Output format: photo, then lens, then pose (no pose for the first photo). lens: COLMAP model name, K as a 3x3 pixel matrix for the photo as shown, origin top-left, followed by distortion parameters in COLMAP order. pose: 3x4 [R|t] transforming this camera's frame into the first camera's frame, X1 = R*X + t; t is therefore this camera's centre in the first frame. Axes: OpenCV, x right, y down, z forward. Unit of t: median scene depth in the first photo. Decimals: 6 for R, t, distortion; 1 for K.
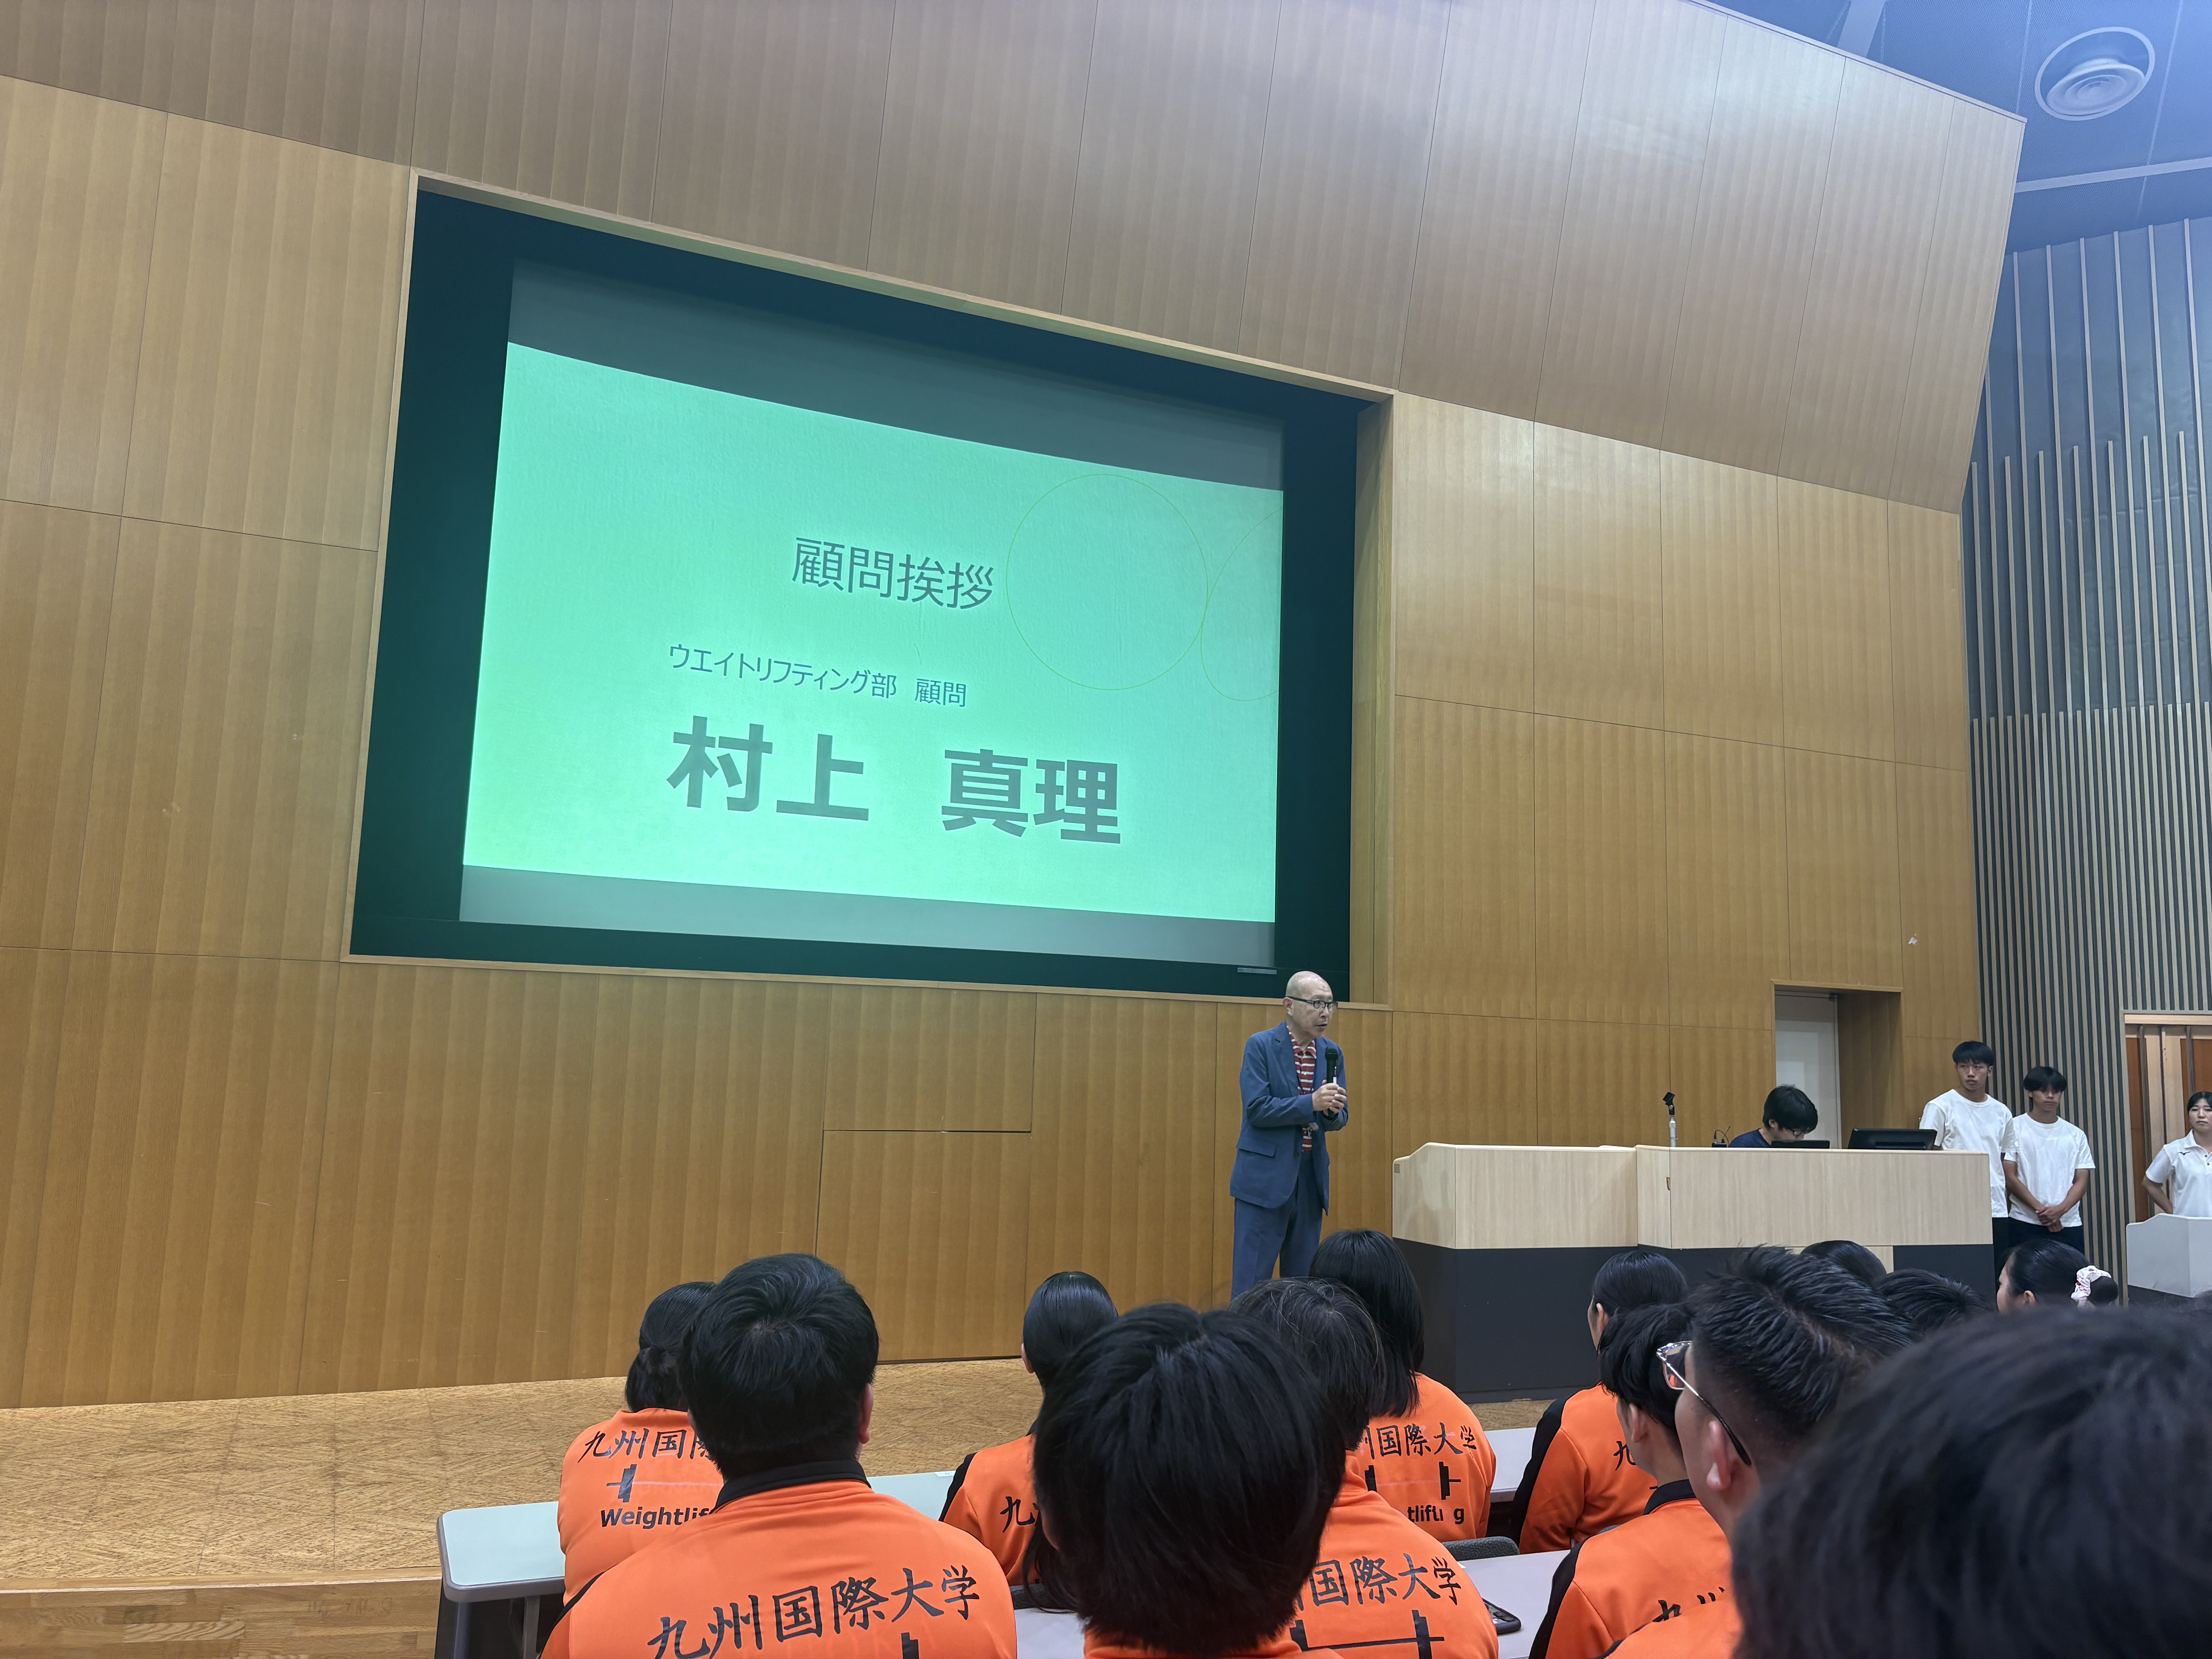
lens RADIAL K [[1666.7, 0, 1107.1], [0, 1666.7, 835.3], [0, 0, 1]] dist [0.061172, -0.077874]
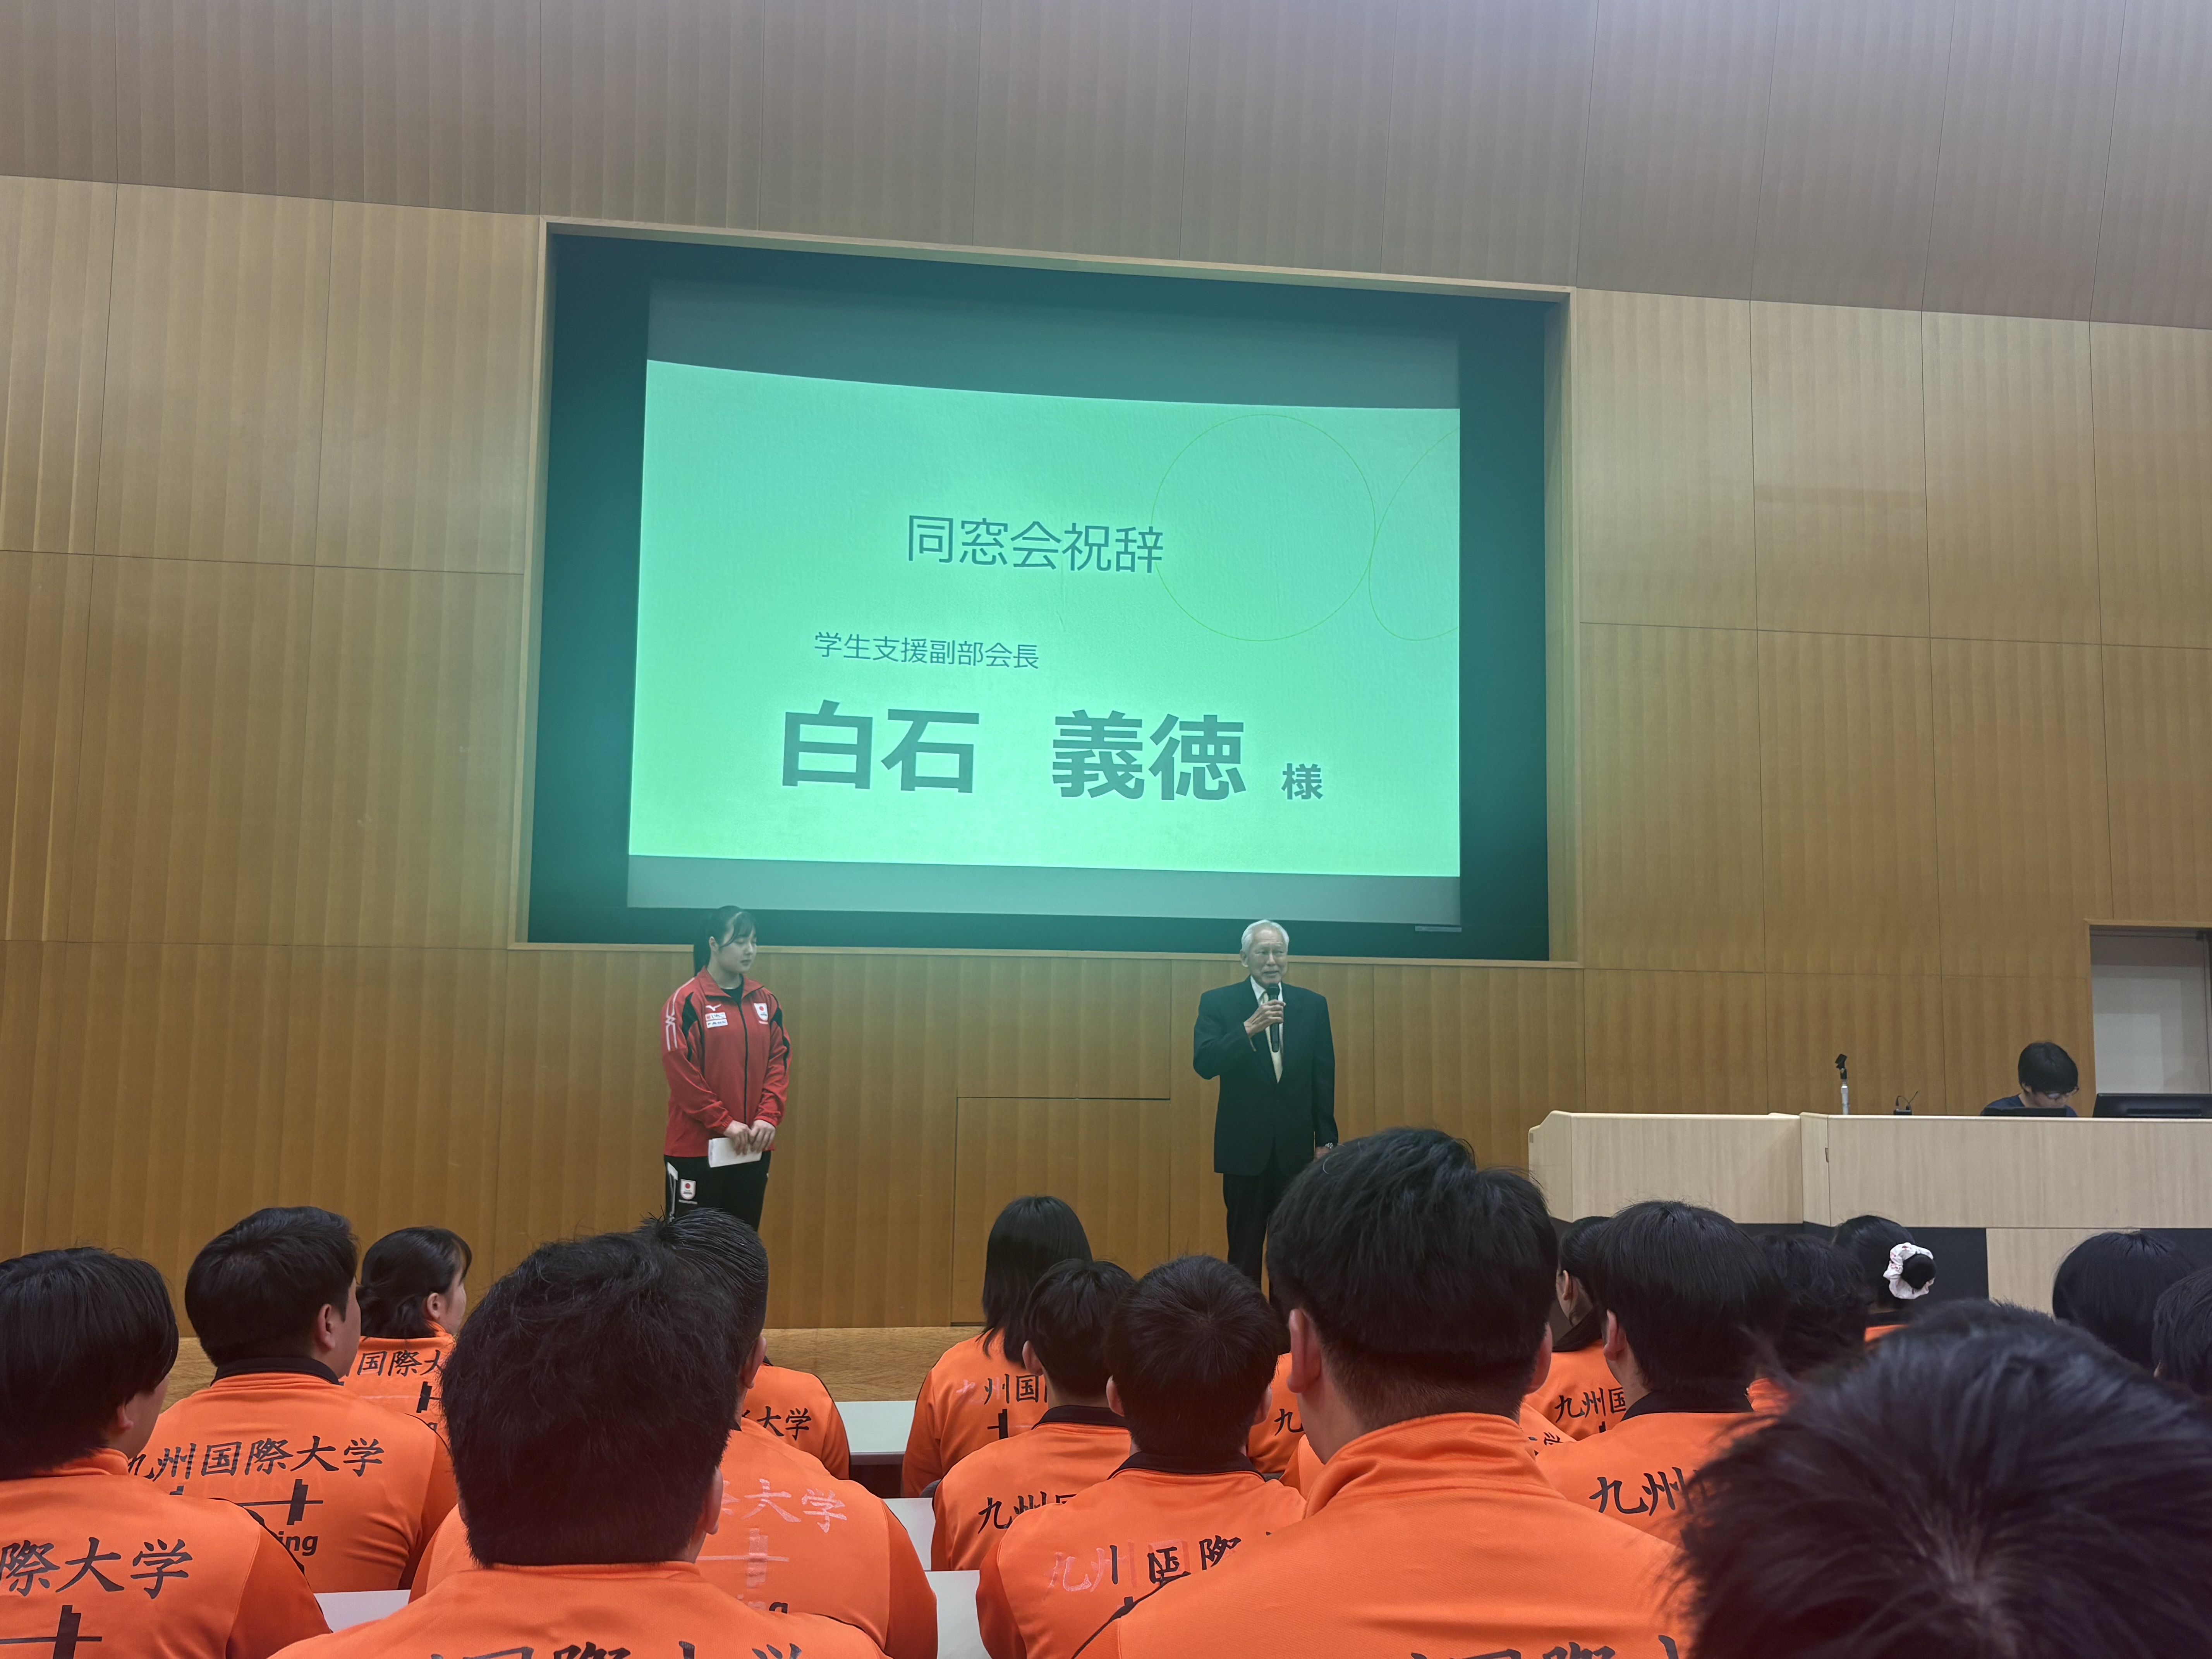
lens RADIAL K [[1860.1, 0, 1106.0], [0, 1860.1, 829.5], [0, 0, 1]] dist [-0.000209, -0.000970]
pose [[0.960340, -0.042340, -0.275597, 0.234606], [0.051818, 0.998286, 0.027198, -0.014710], [0.273973, -0.040400, 0.960888, -0.061467]]
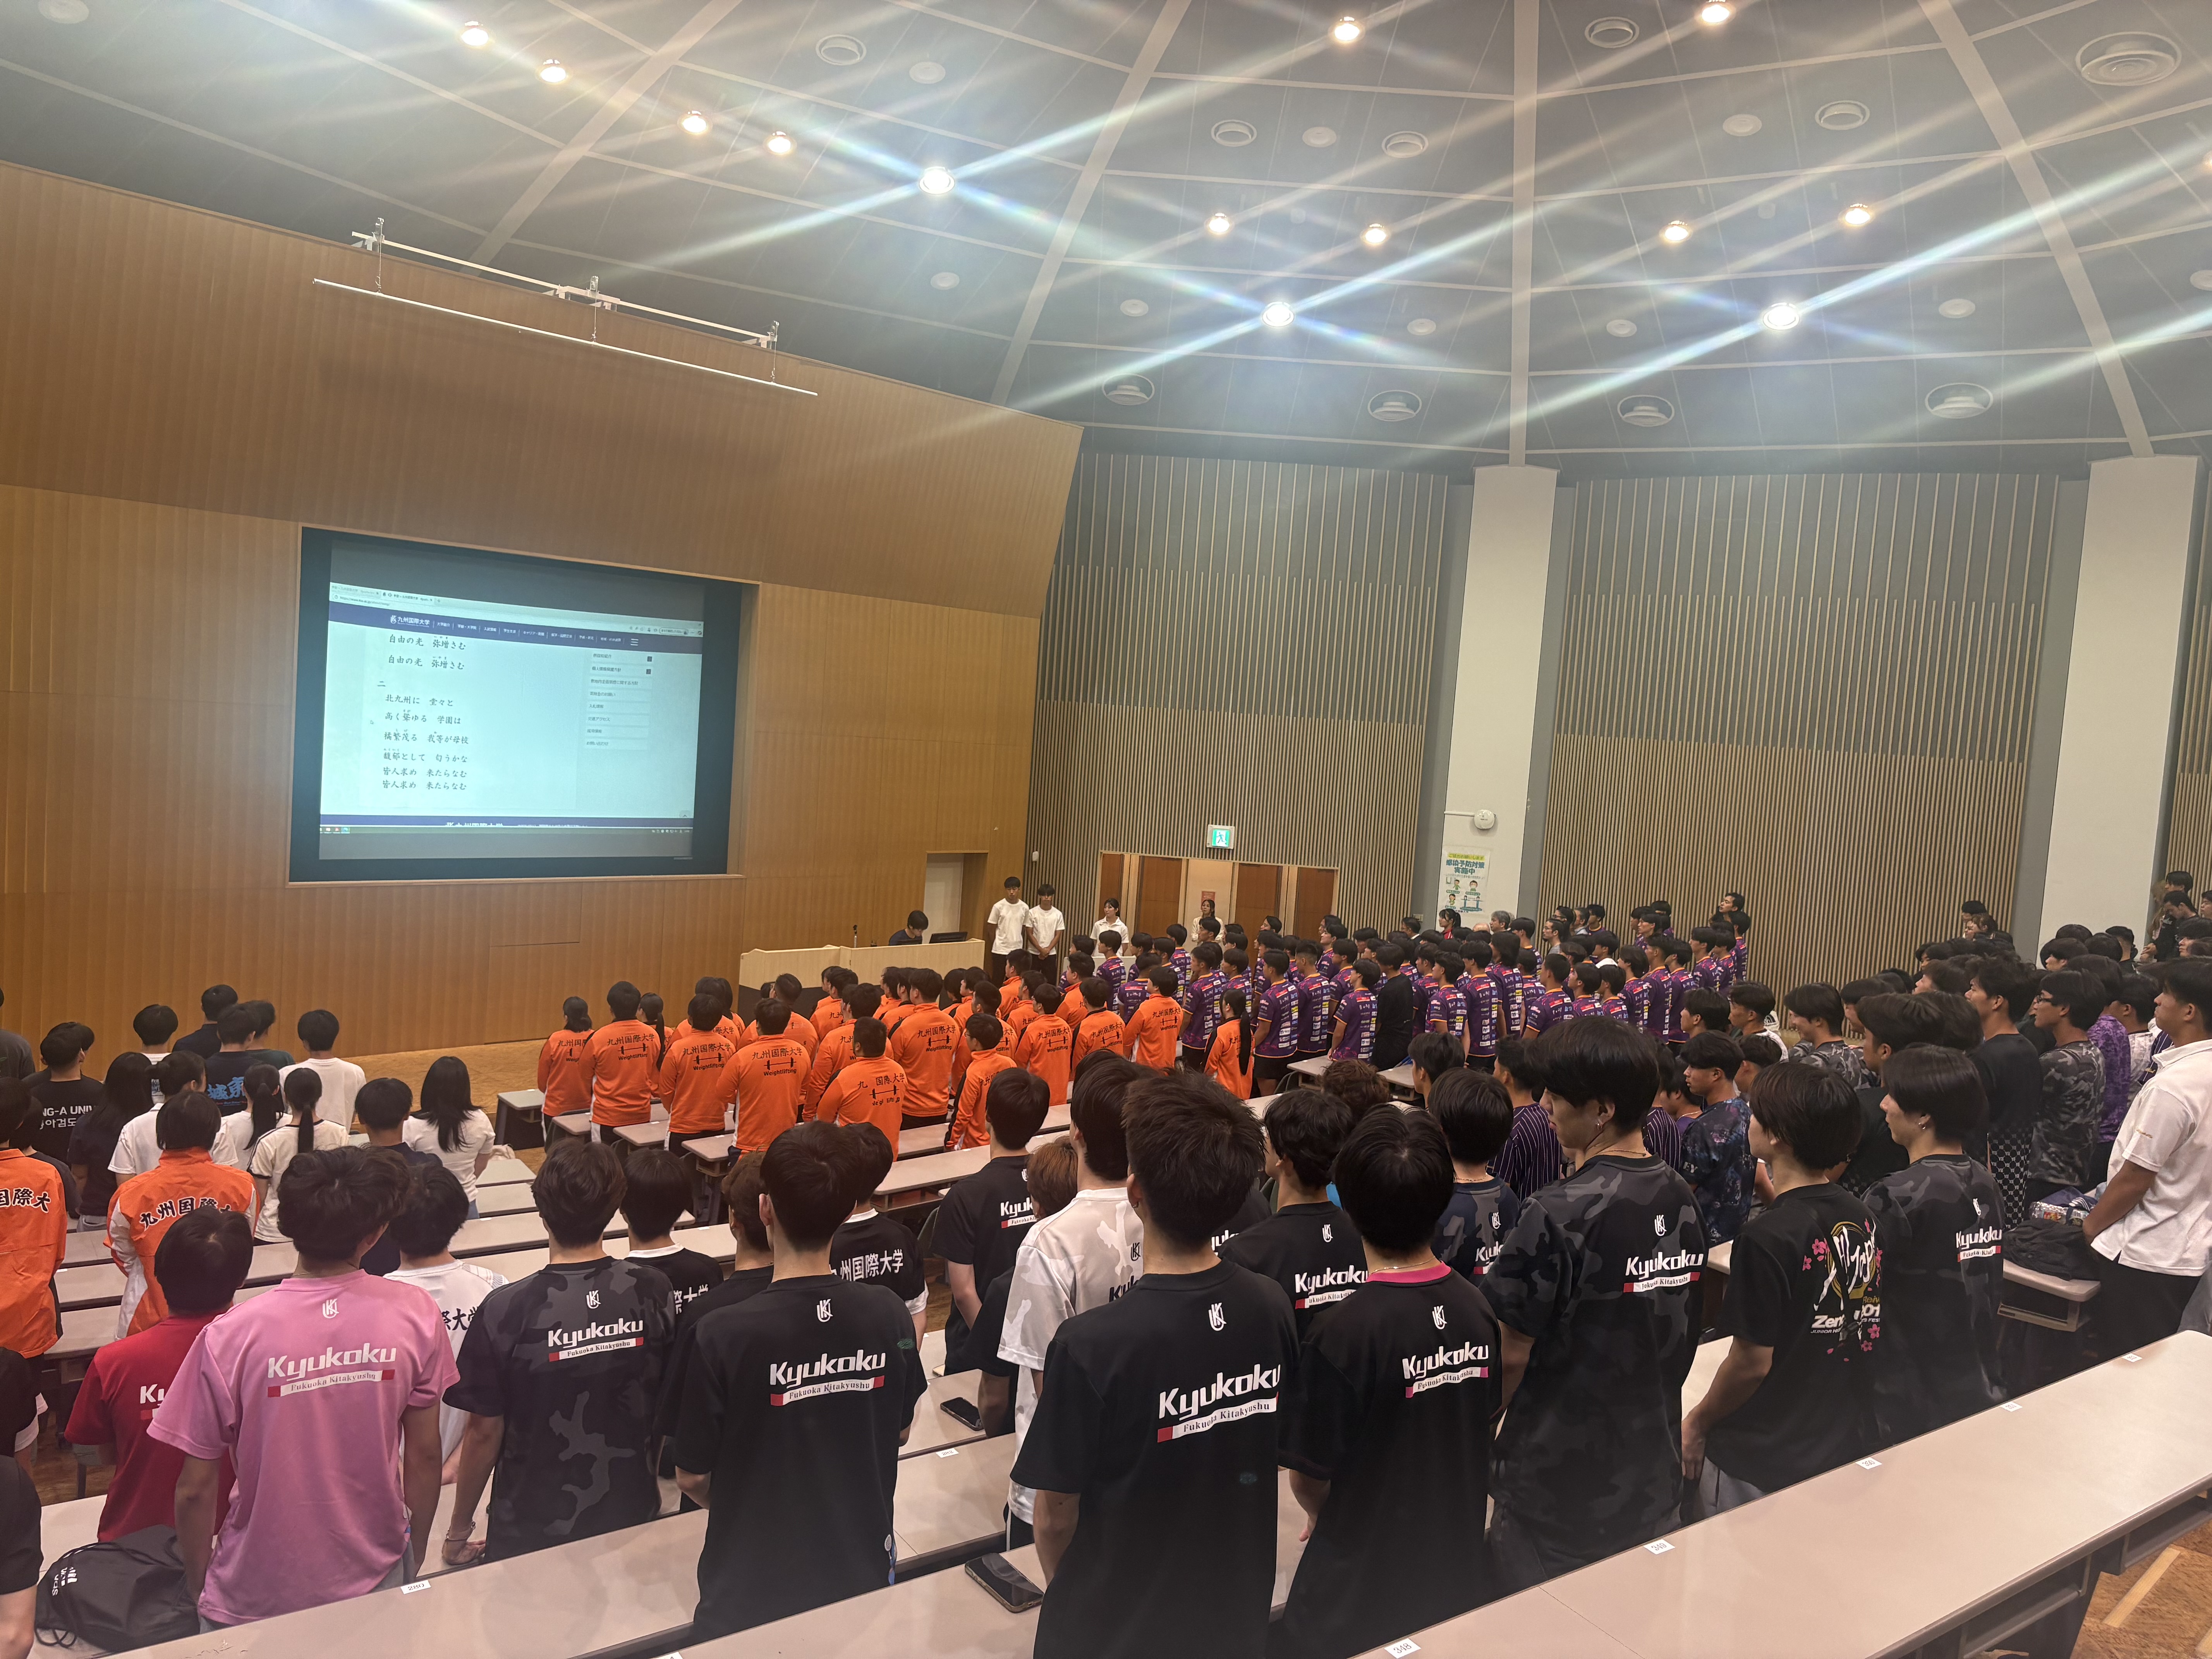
lens RADIAL K [[1666.7, 0, 1107.1], [0, 1666.7, 835.3], [0, 0, 1]] dist [0.061172, -0.077874]
pose [[0.932374, 0.011476, 0.361312, -0.209343], [-0.091414, 0.974495, 0.204944, -0.511033], [-0.349745, -0.224114, 0.909643, -1.331841]]
